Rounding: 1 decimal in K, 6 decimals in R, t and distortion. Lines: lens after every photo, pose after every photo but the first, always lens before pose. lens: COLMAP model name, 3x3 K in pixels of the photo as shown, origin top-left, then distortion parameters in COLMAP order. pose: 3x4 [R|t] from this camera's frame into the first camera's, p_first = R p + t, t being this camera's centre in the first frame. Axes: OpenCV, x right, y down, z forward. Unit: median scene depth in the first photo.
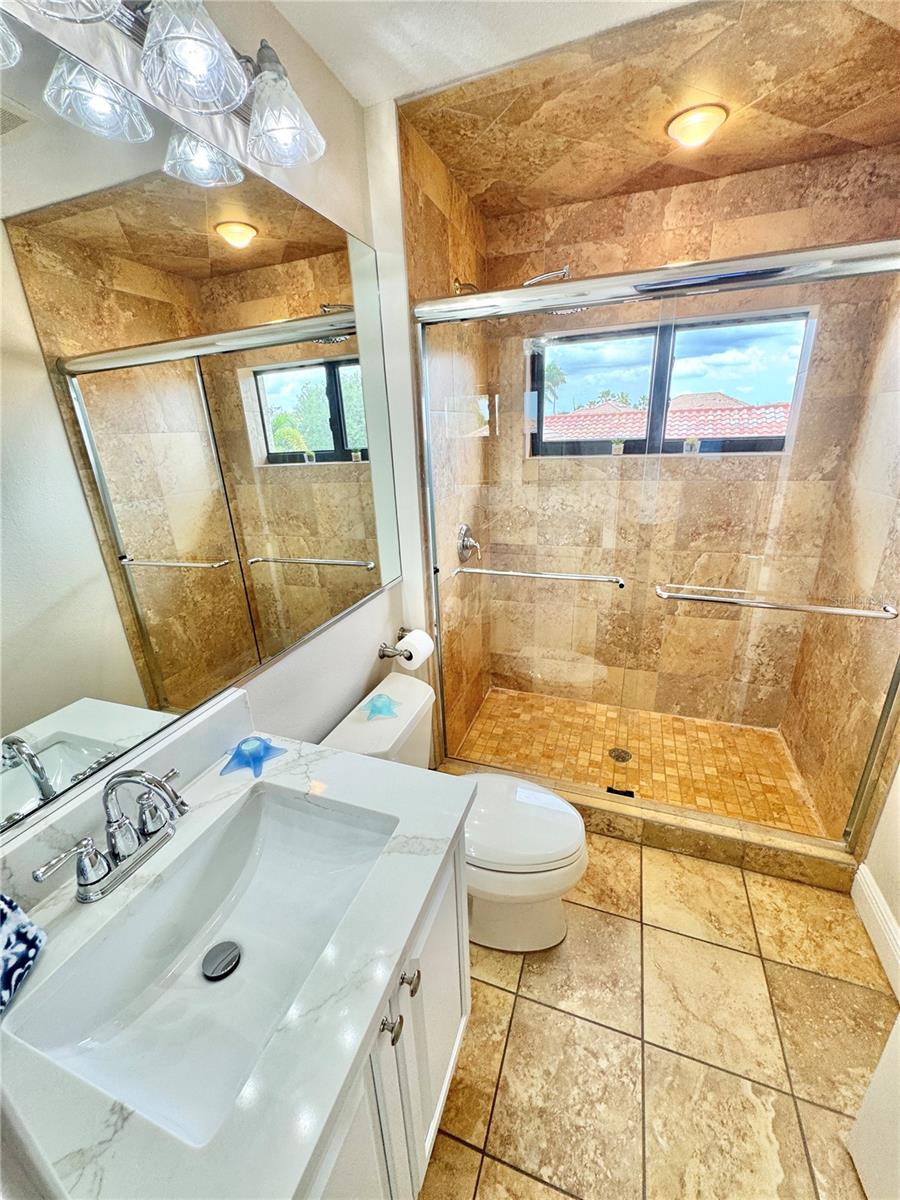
lens RADIAL K [[477.1, 0, 448.8], [0, 477.1, 601.1], [0, 0, 1]] dist [-0.002932, 0.000382]
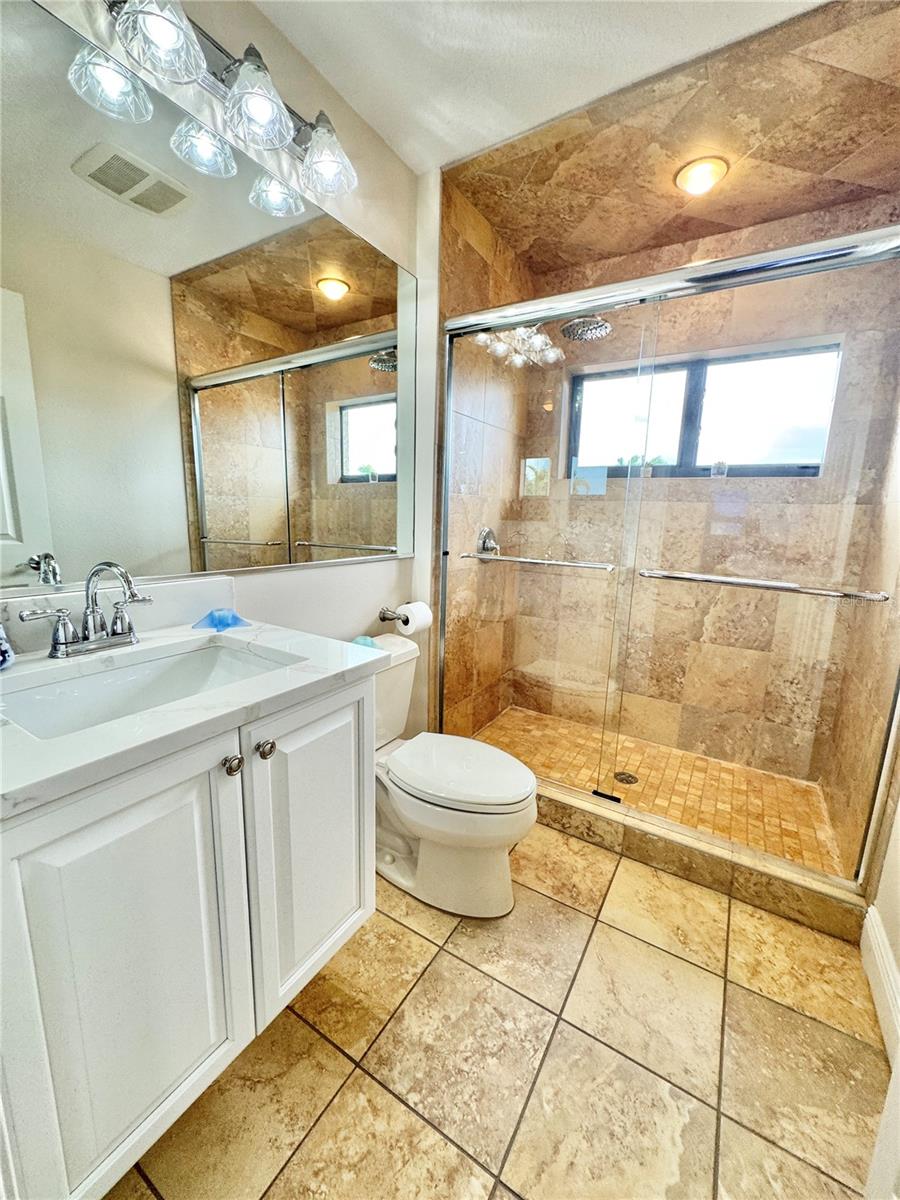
lens RADIAL K [[477.1, 0, 449.5], [0, 477.1, 601.9], [0, 0, 1]] dist [-0.002932, 0.000382]
pose [[0.977558, 0.103795, -0.183324, 0.206470], [-0.131555, 0.980439, -0.146400, 0.218988], [0.164543, 0.167231, 0.972090, -0.040537]]
